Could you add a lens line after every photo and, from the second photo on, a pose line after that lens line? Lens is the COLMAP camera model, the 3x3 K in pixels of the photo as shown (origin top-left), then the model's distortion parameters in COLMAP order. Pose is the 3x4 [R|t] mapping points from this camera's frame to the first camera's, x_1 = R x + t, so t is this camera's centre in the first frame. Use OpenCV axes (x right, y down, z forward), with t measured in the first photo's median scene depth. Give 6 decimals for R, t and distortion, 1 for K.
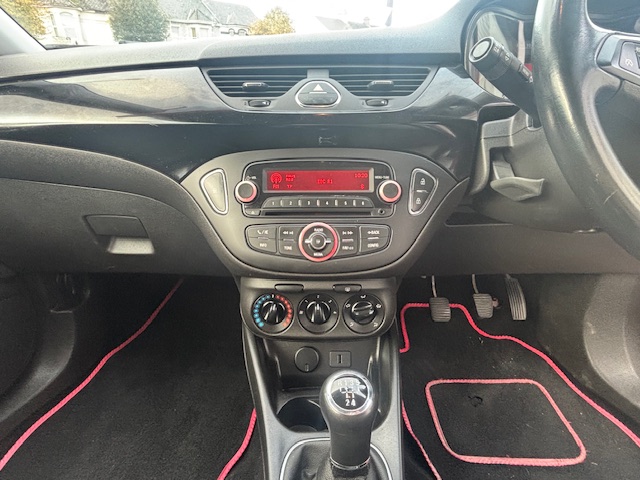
lens RADIAL K [[344.1, 0, 320.0], [0, 344.1, 240.0], [0, 0, 1]] dist [0.002058, 0.001459]
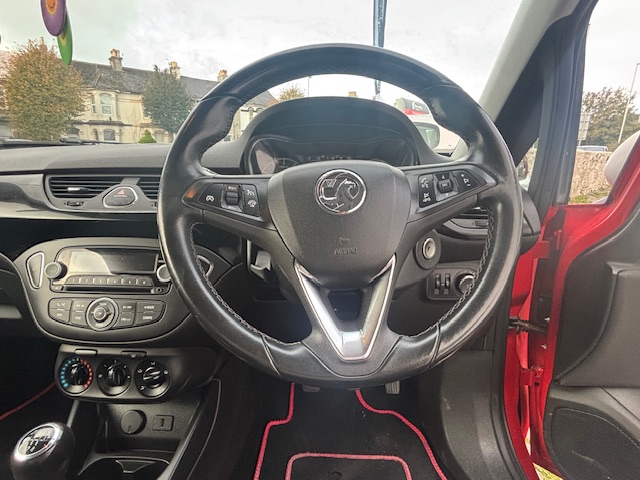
lens RADIAL K [[348.8, 0, 320.0], [0, 348.8, 240.0], [0, 0, 1]] dist [-0.004586, 0.002030]
pose [[0.999178, 0.018256, -0.036202, 0.747892], [-0.024576, 0.982868, -0.182667, -0.042950], [0.032247, 0.183407, 0.982508, -0.216649]]
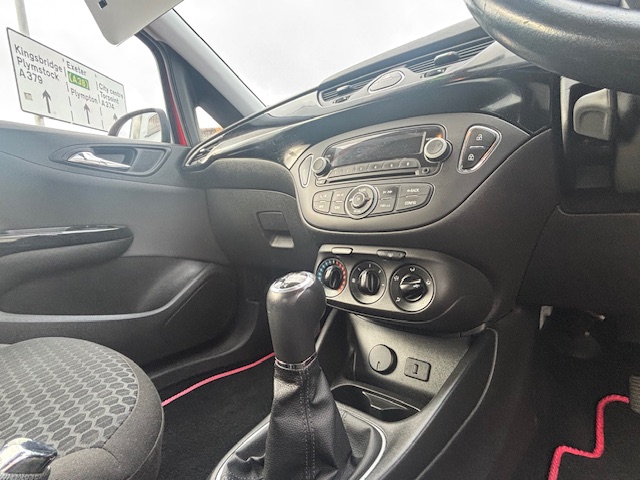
lens RADIAL K [[349.1, 0, 304.8], [0, 349.1, 228.8], [0, 0, 1]] dist [-0.005246, -0.002099]
pose [[0.742692, 0.012715, -0.669512, 0.547338], [-0.205259, 0.956014, -0.209539, 0.324189], [0.637398, 0.293046, 0.712634, 0.138139]]
